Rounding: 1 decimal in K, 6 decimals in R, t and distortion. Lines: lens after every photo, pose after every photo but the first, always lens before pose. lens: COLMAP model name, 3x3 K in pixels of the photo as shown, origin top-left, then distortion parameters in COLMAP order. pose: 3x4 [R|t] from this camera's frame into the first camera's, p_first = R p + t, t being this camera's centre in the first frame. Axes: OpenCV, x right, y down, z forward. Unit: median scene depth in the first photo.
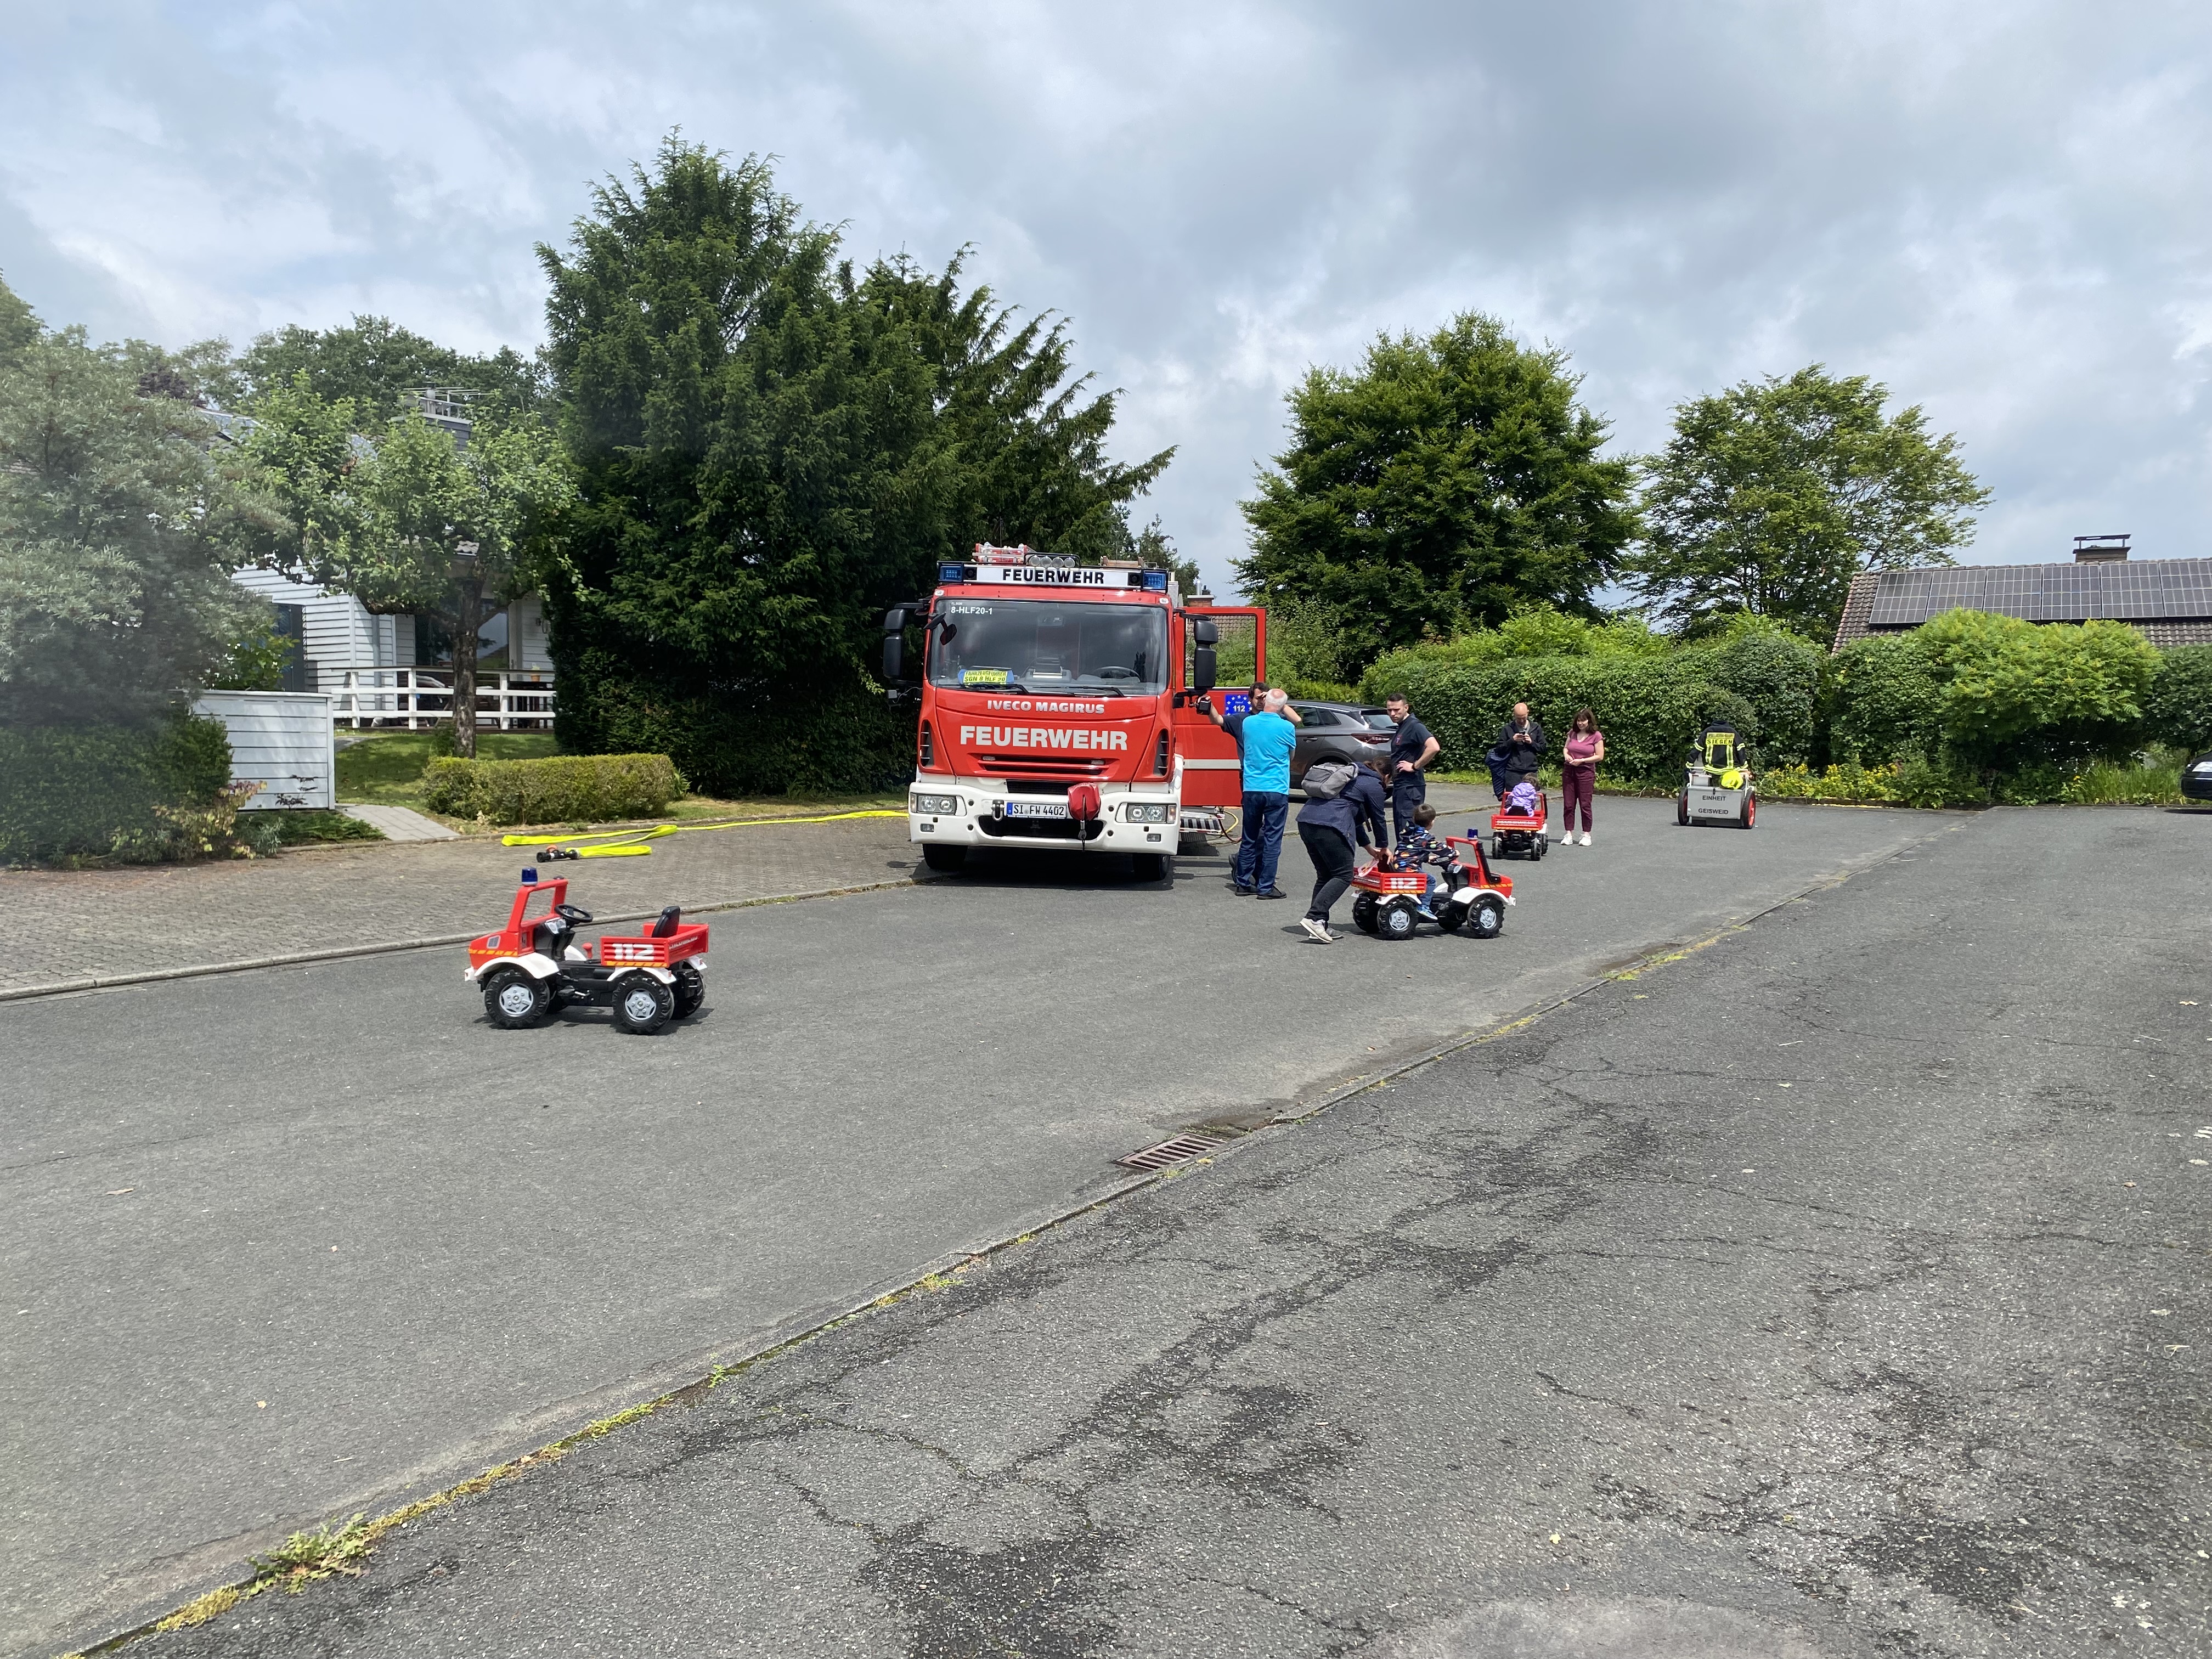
lens RADIAL K [[1668.8, 0, 1103.3], [0, 1668.8, 857.9], [0, 0, 1]] dist [0.081528, -0.170049]
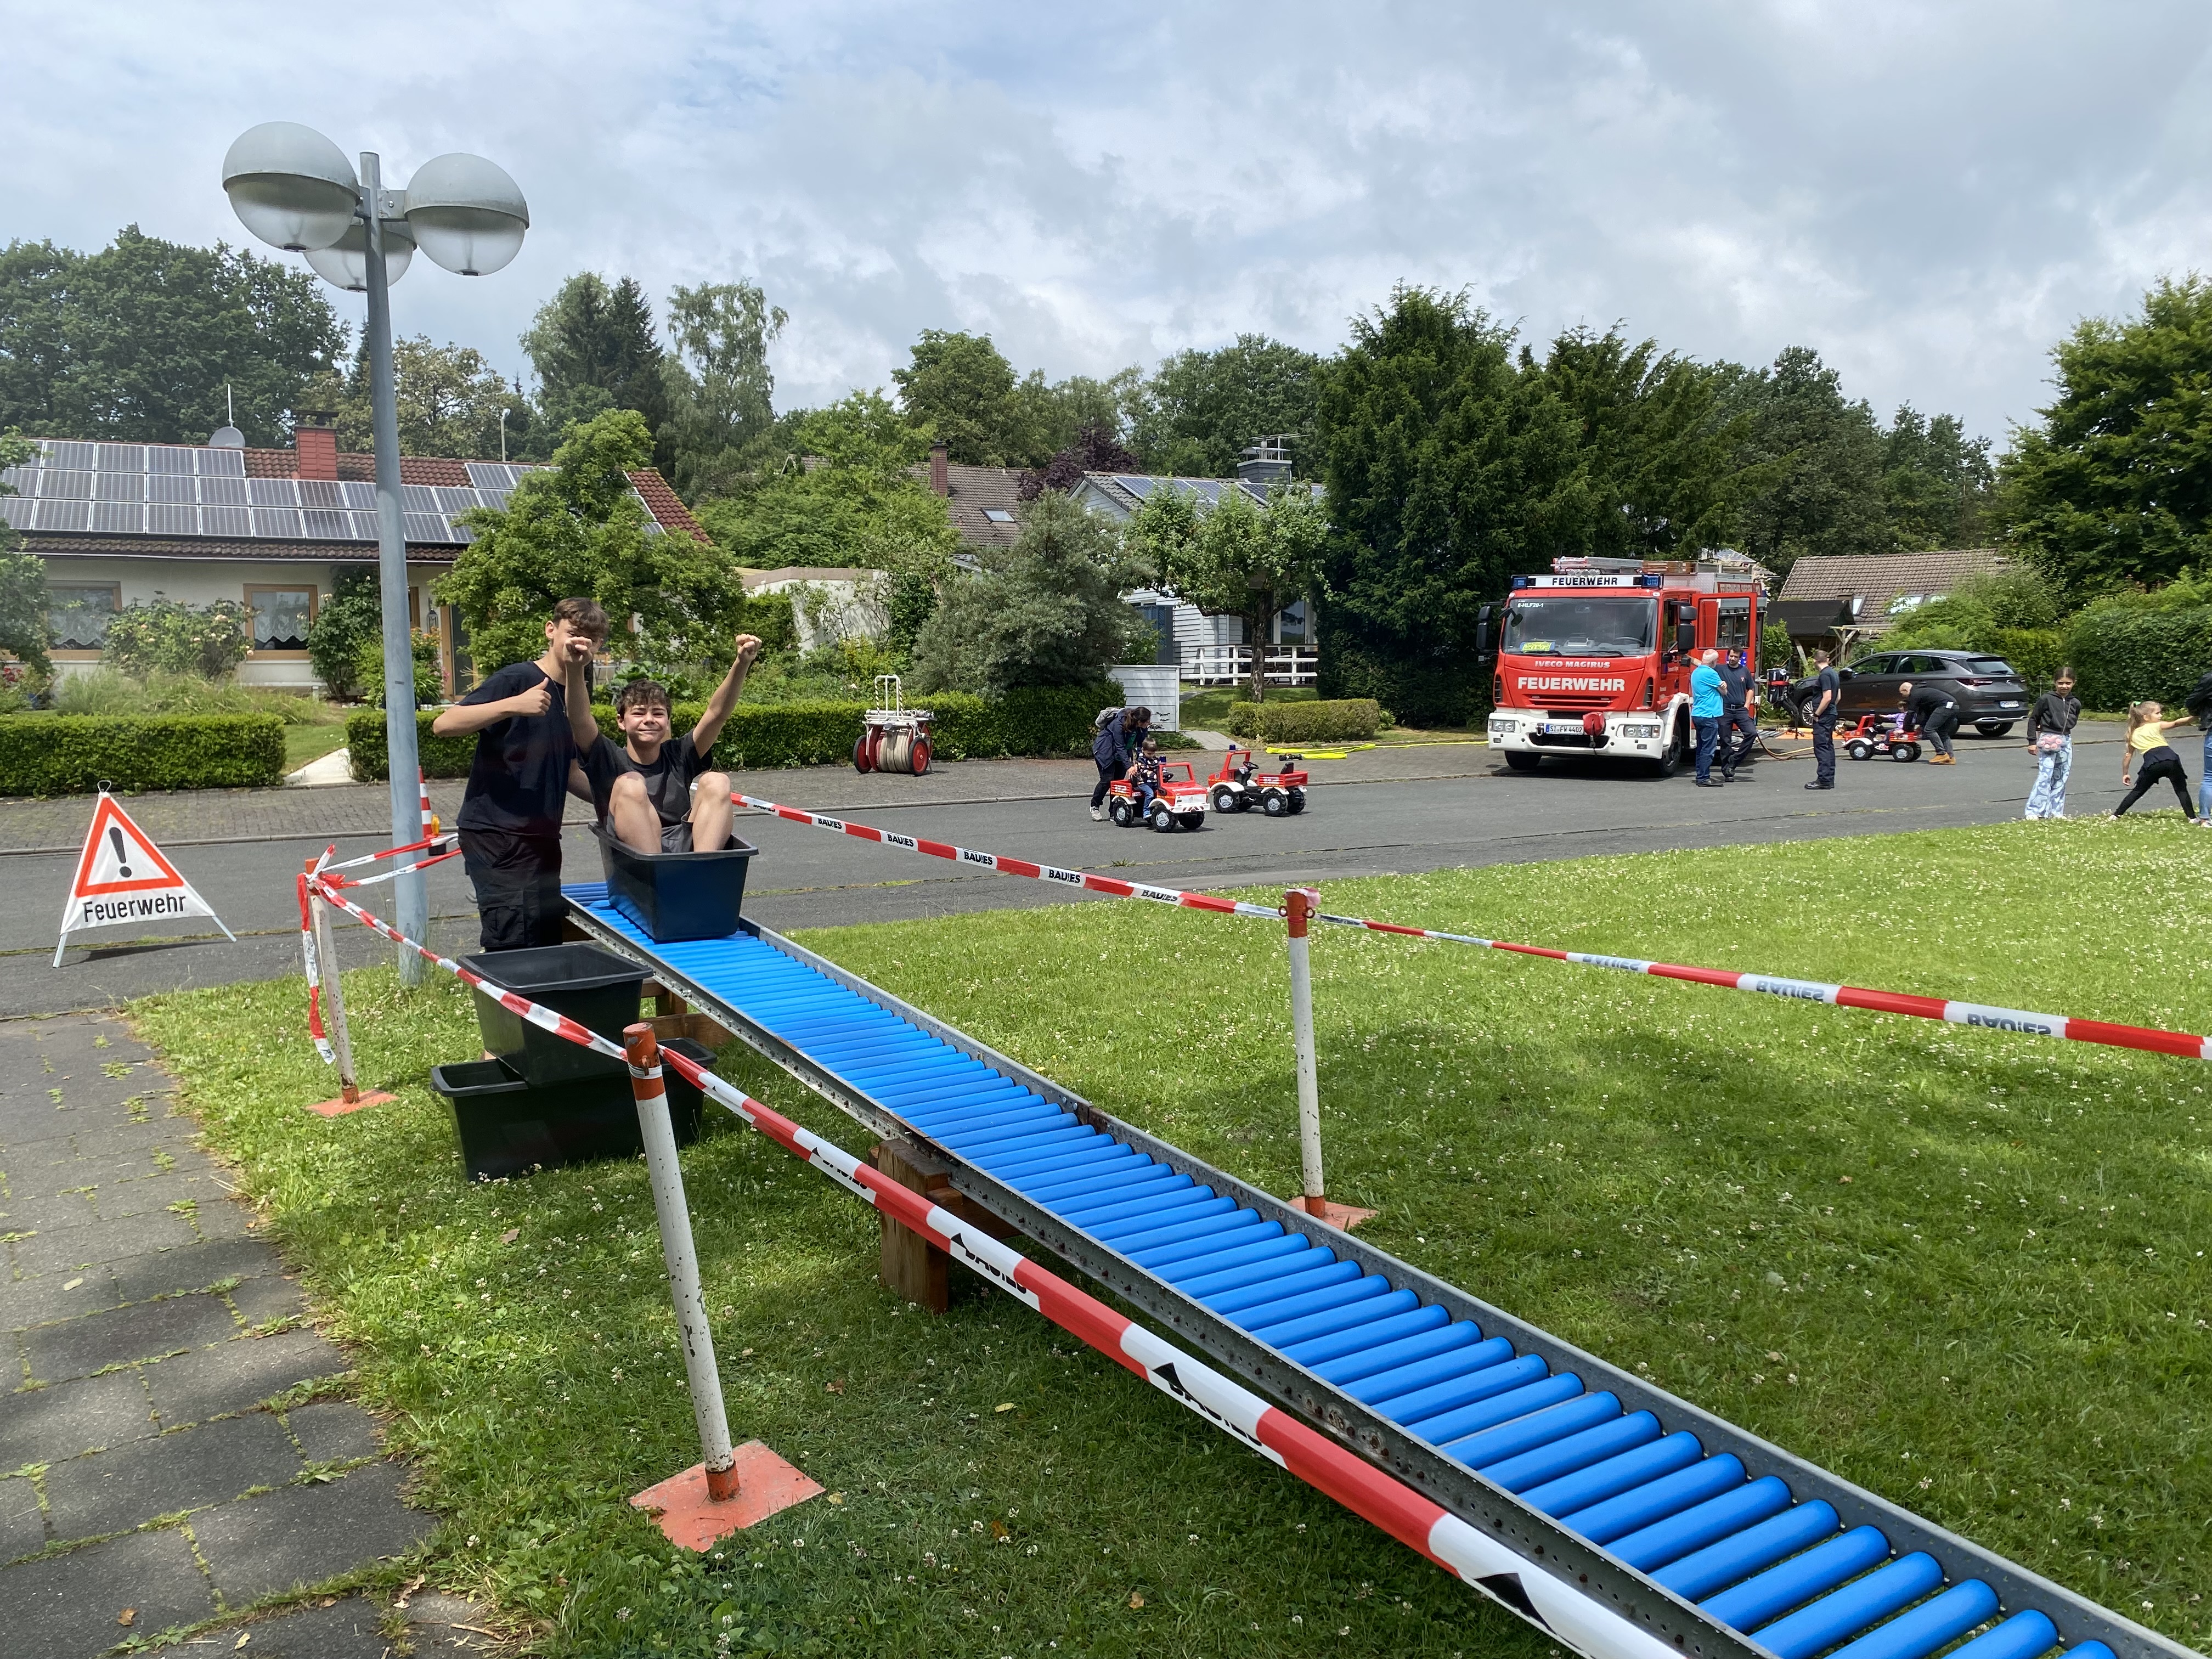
lens RADIAL K [[1668.8, 0, 1103.3], [0, 1668.8, 857.9], [0, 0, 1]] dist [0.081528, -0.170049]
pose [[0.878027, 0.036270, -0.477235, 0.256005], [-0.023077, 0.999173, 0.033481, 0.037956], [0.478055, -0.018385, 0.878138, -0.467410]]
